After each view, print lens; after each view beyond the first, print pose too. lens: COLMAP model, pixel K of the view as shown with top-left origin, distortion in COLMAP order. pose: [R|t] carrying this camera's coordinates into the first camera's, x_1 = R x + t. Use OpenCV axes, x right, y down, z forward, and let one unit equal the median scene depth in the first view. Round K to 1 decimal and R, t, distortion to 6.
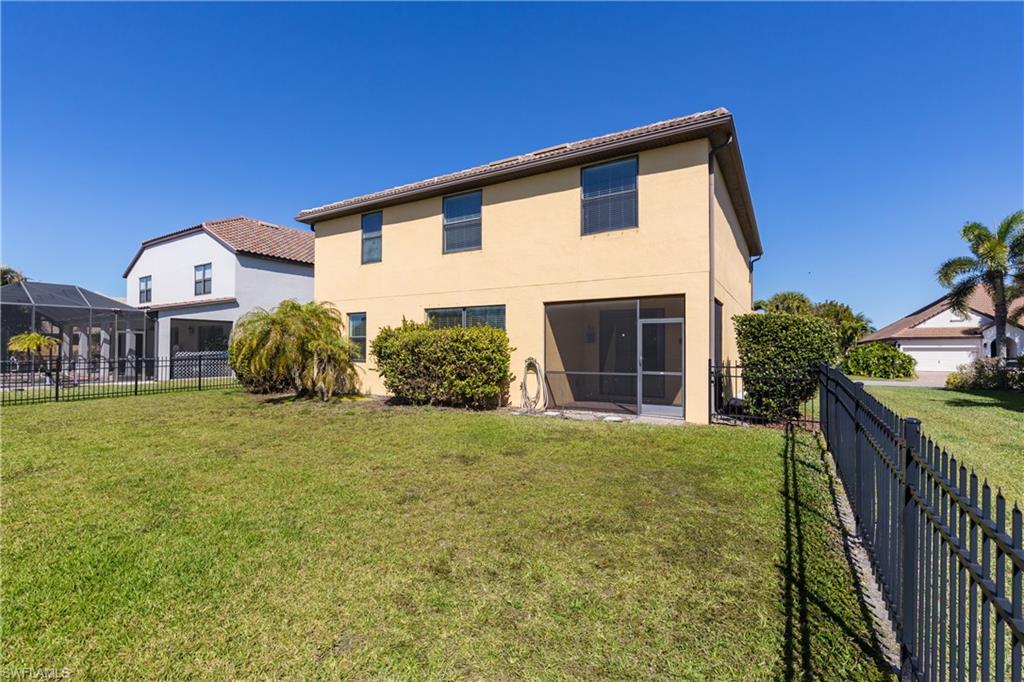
lens RADIAL K [[465.5, 0, 508.8], [0, 465.5, 346.7], [0, 0, 1]] dist [-0.000234, -0.000264]
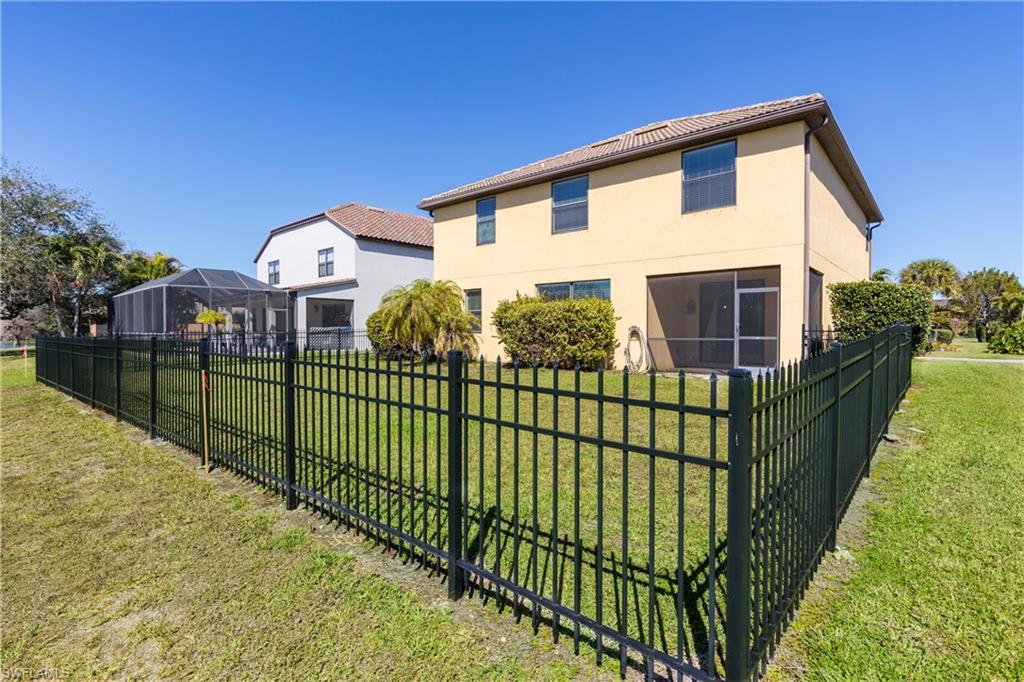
lens RADIAL K [[491.4, 0, 514.7], [0, 491.4, 339.4], [0, 0, 1]] dist [-0.005378, -0.001065]
pose [[0.985001, 0.000605, -0.172546, -0.029966], [0.004139, 0.999623, 0.027133, 0.021513], [0.172497, -0.027440, 0.984628, -0.195850]]
